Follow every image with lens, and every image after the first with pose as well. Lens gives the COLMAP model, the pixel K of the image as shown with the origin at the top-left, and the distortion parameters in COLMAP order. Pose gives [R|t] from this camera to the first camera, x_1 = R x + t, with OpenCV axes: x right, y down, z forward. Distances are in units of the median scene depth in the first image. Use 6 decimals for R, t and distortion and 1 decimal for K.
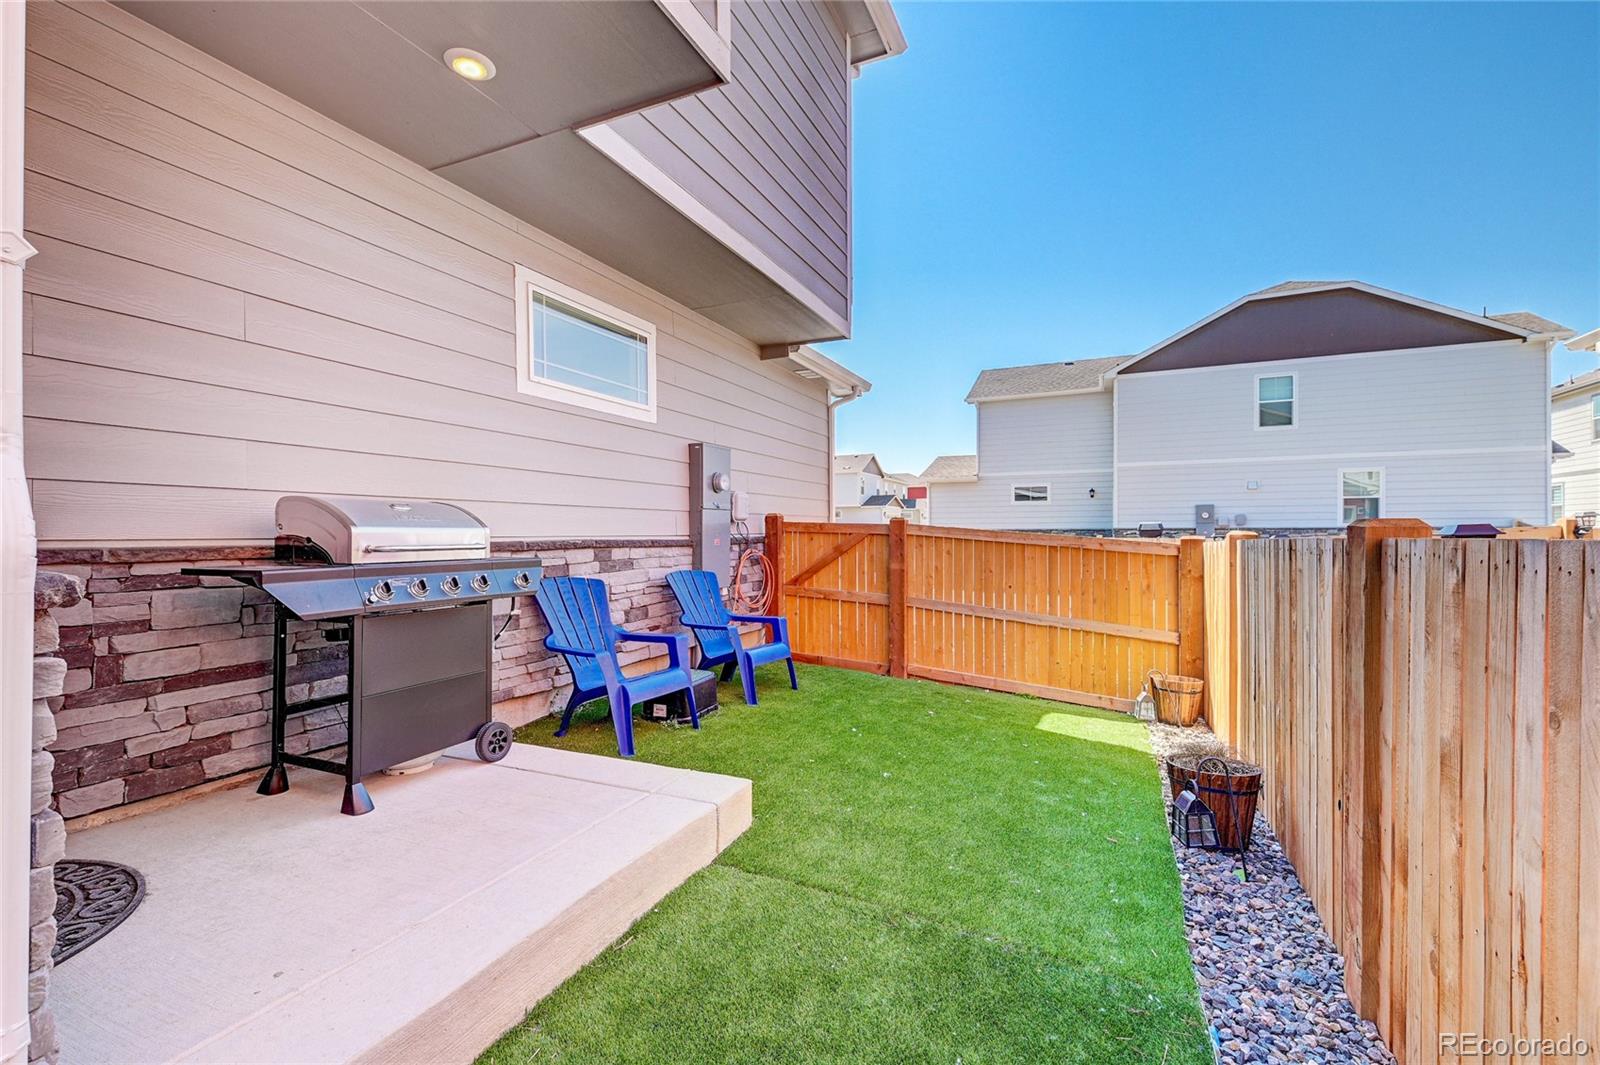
lens RADIAL K [[683.2, 0, 800.0], [0, 683.2, 532.5], [0, 0, 1]] dist [-0.001246, -0.000650]
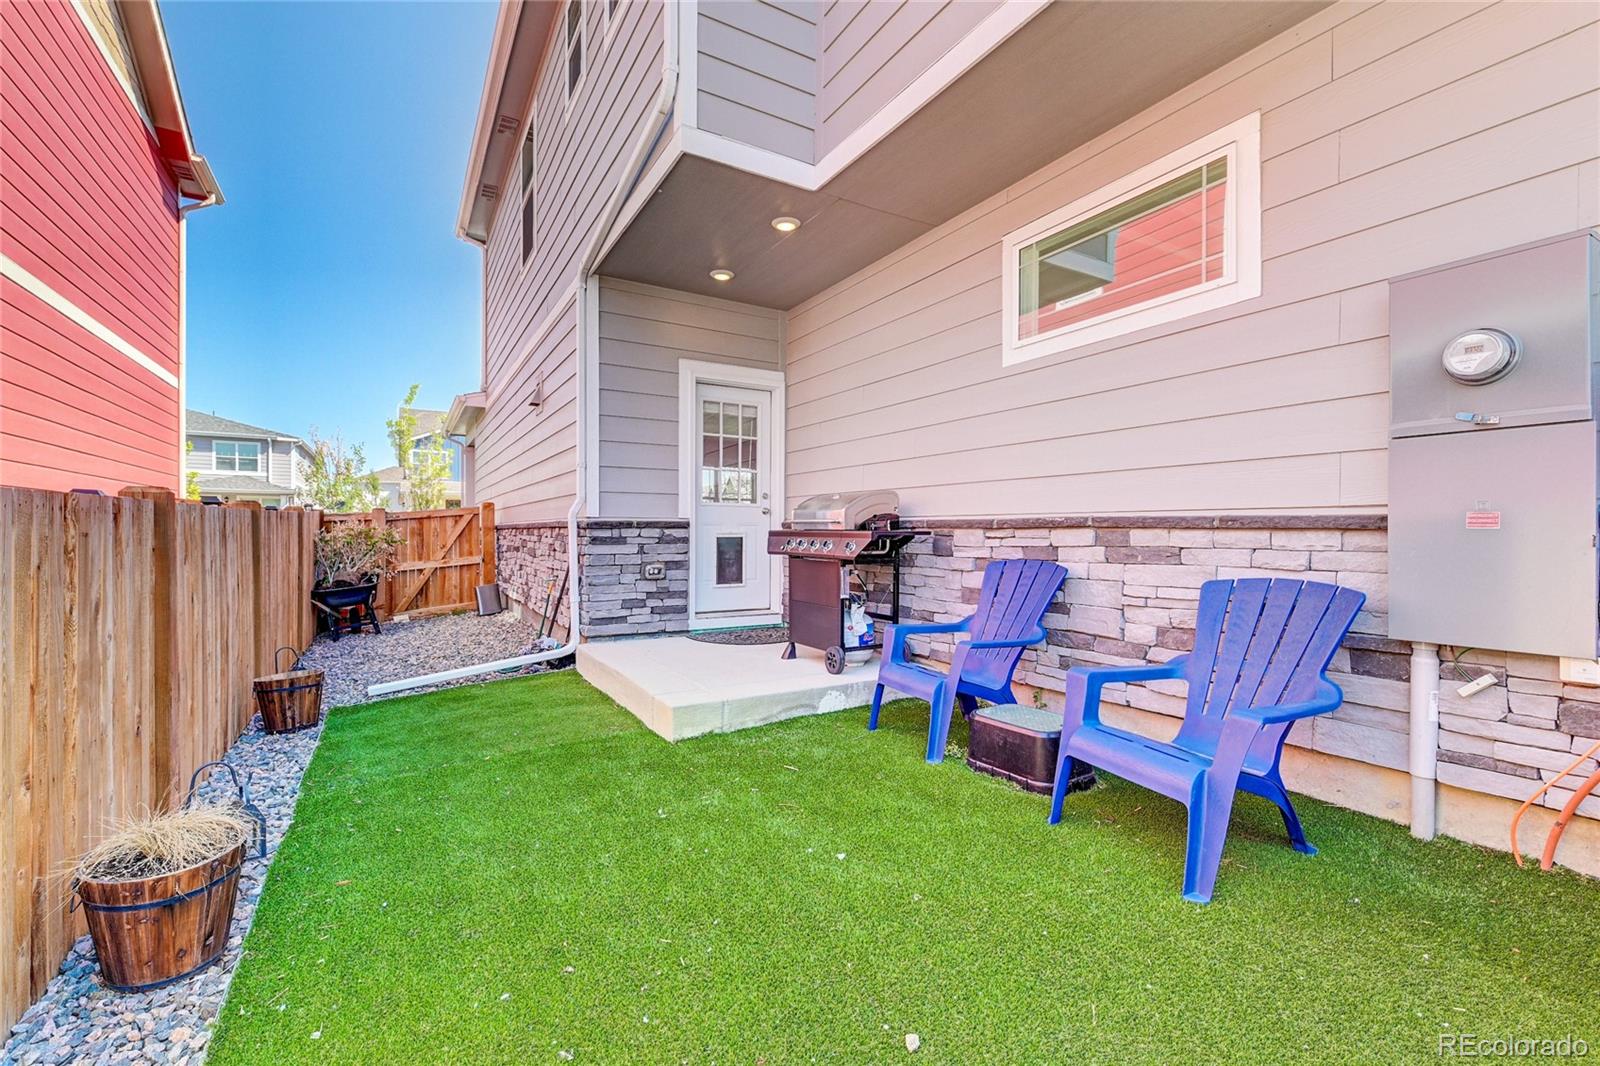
lens RADIAL K [[683.2, 0, 800.0], [0, 683.2, 533.0], [0, 0, 1]] dist [-0.001246, -0.000650]
pose [[-0.579245, 0.005779, -0.815133, 0.487908], [-0.000410, 0.999973, 0.007381, 0.022757], [0.815154, 0.004610, -0.579226, 1.162987]]
